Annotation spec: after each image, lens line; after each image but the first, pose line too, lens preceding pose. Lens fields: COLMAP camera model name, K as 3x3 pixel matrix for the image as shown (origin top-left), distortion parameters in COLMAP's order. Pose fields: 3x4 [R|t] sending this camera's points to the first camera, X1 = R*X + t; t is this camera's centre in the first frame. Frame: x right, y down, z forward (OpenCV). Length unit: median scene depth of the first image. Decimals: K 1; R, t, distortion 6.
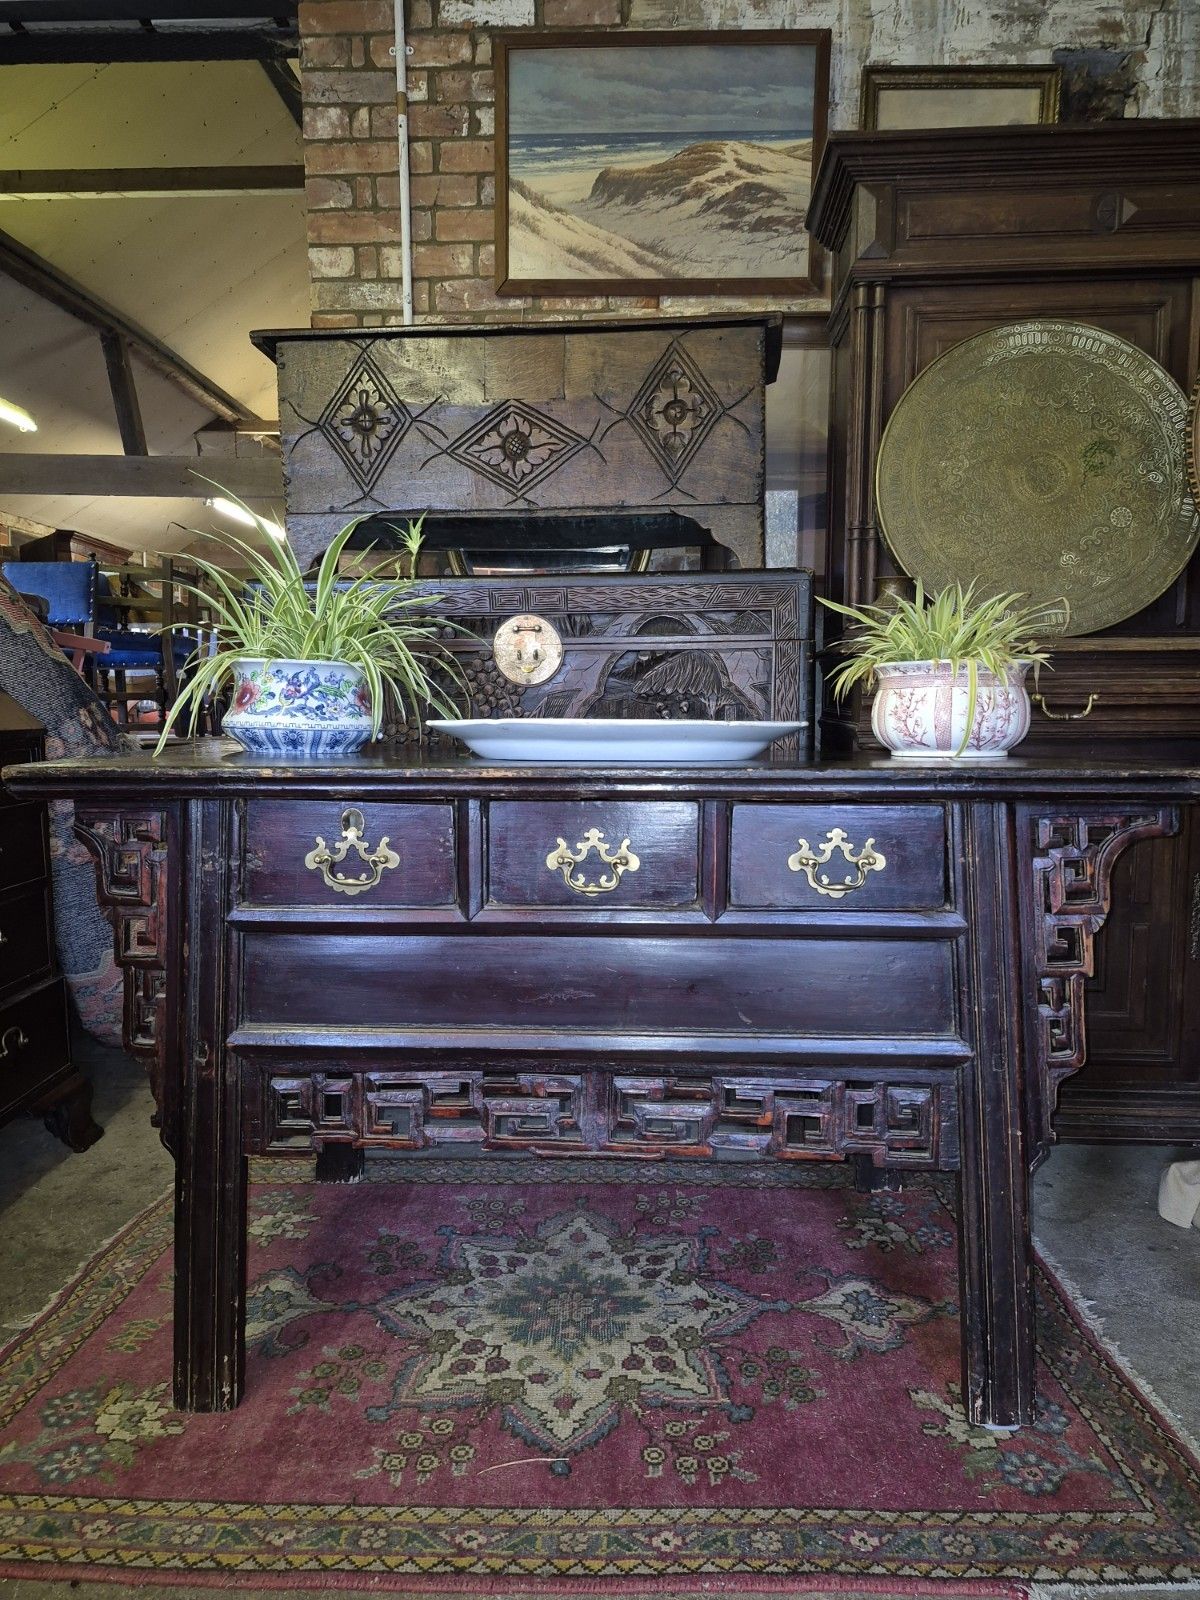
lens RADIAL K [[1110.3, 0, 603.4], [0, 1110.3, 795.3], [0, 0, 1]] dist [0.071597, -0.077709]
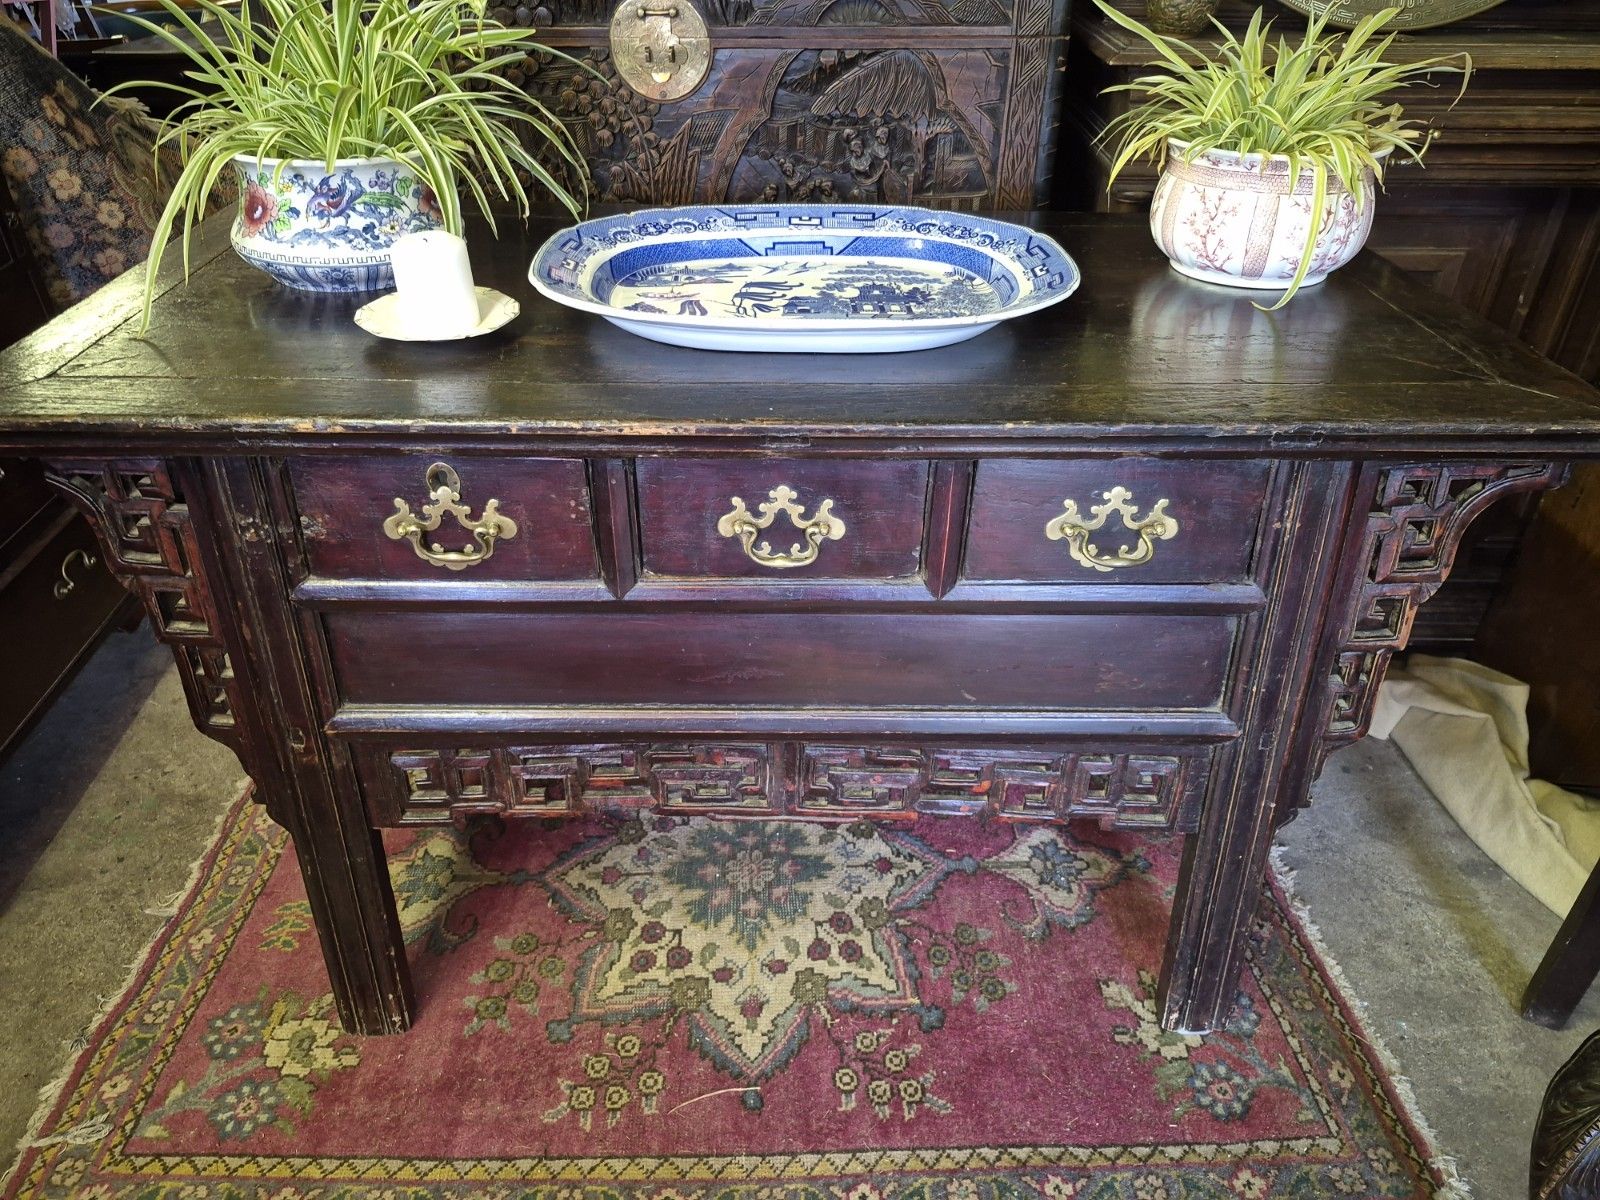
lens RADIAL K [[1108.0, 0, 794.9], [0, 1108.0, 592.1], [0, 0, 1]] dist [0.118826, -0.174887]
pose [[0.998831, -0.019913, 0.044050, -0.031895], [-0.003359, 0.880430, 0.474164, -0.237743], [-0.048225, -0.473758, 0.879334, 0.306134]]
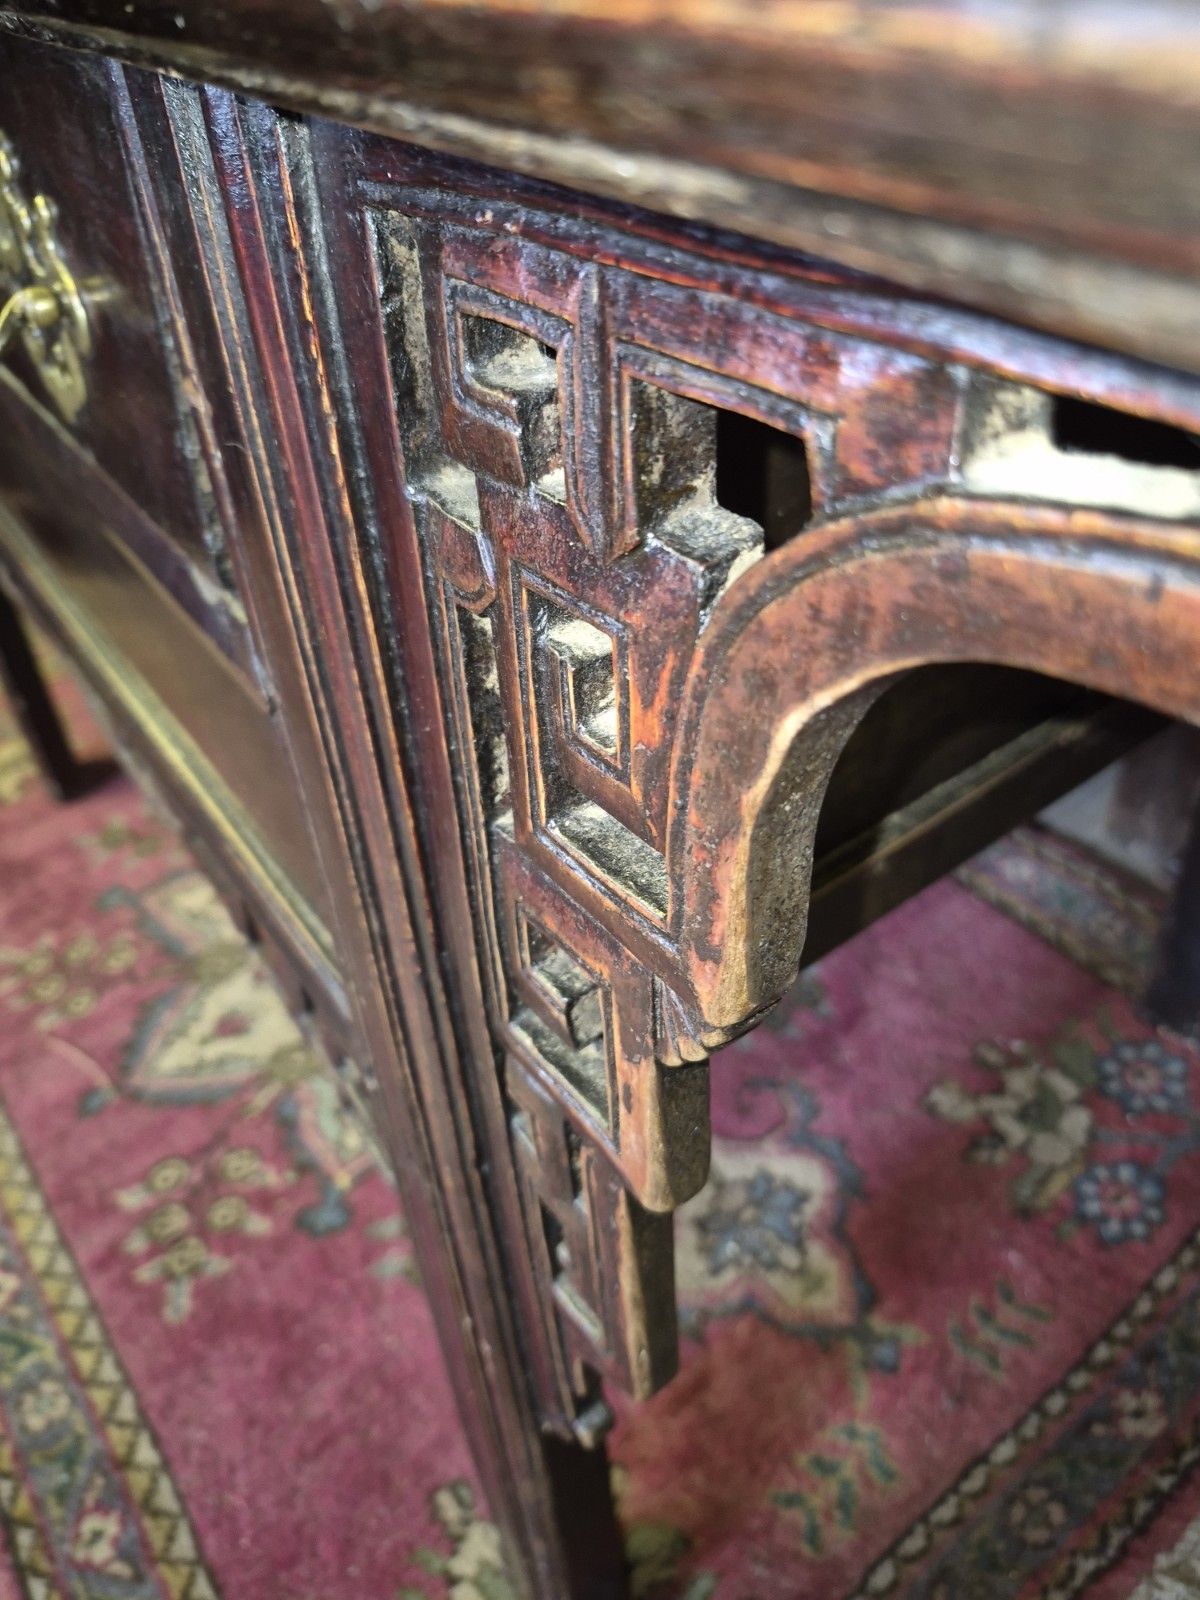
lens RADIAL K [[1170.4, 0, 600.0], [0, 1170.4, 800.0], [0, 0, 1]] dist [-0.022249, 0.006140]
pose [[0.623628, 0.475583, -0.620410, 0.477203], [-0.008613, 0.797778, 0.602890, -0.005563], [0.781674, -0.370635, 0.501613, 0.855156]]
